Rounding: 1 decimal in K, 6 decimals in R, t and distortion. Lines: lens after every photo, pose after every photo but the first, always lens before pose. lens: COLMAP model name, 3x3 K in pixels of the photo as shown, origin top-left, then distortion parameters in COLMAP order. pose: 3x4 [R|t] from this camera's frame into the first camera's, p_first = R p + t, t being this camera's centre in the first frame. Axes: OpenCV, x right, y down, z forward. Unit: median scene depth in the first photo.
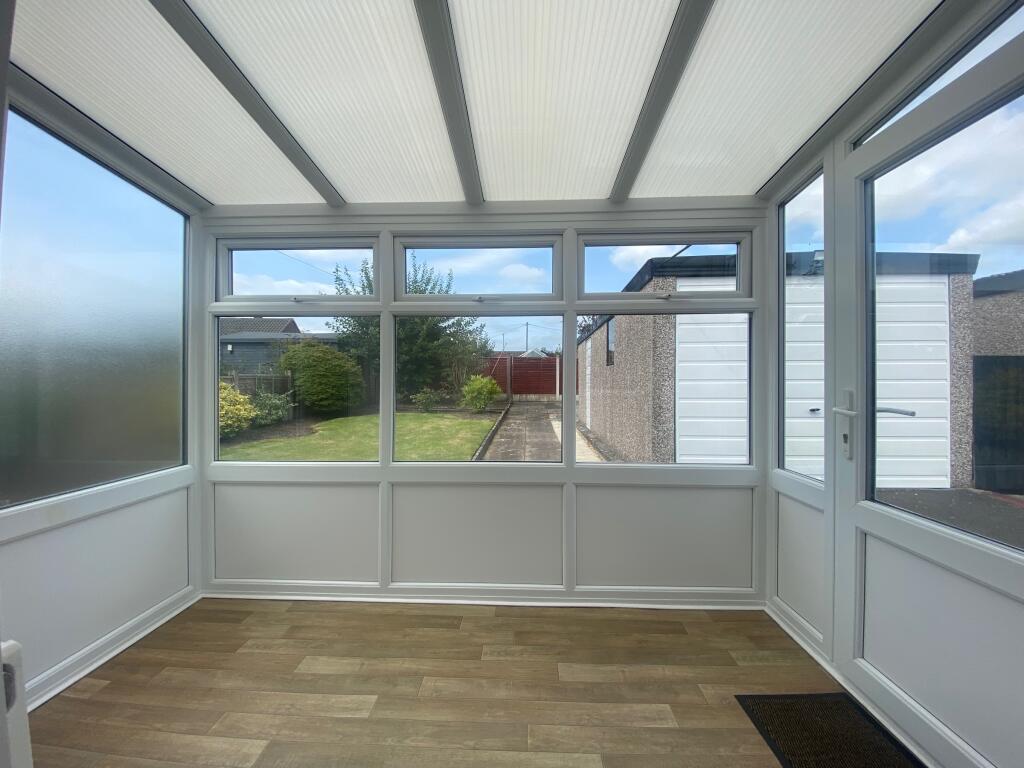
lens RADIAL K [[414.4, 0, 507.6], [0, 414.4, 381.2], [0, 0, 1]] dist [0.025995, -0.023534]
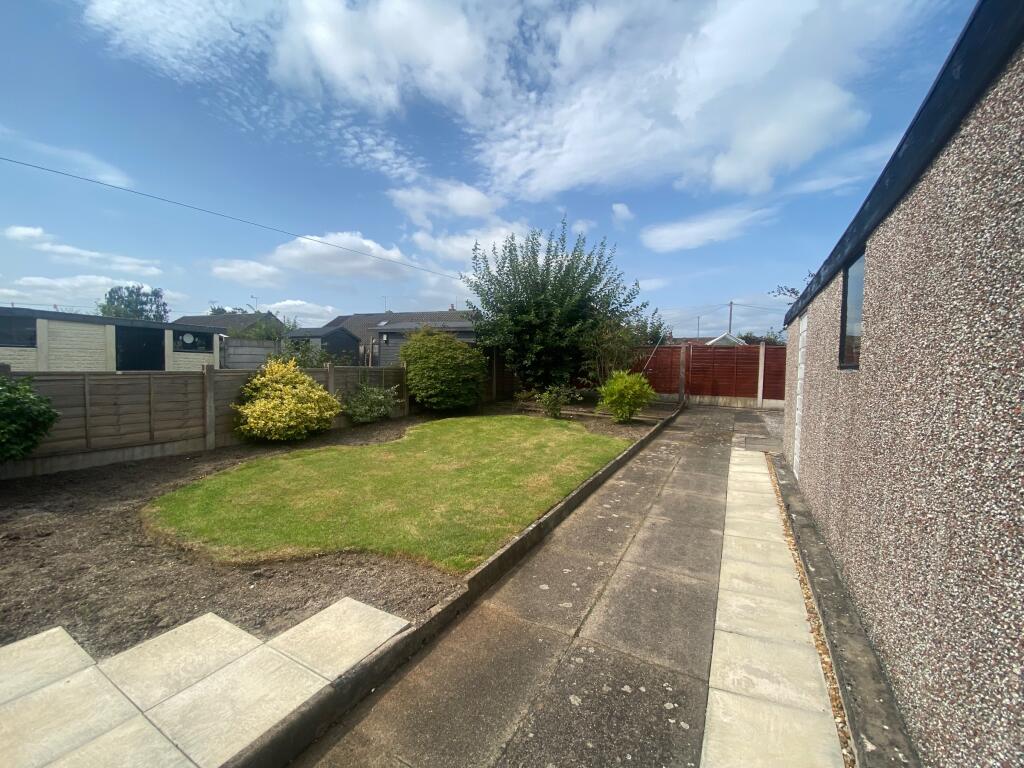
lens RADIAL K [[414.4, 0, 507.6], [0, 414.4, 381.2], [0, 0, 1]] dist [0.025995, -0.023534]
pose [[0.897813, 0.035366, -0.438954, 0.074699], [-0.022738, 0.999163, 0.033995, -0.019377], [0.439789, -0.020541, 0.897866, 0.284072]]
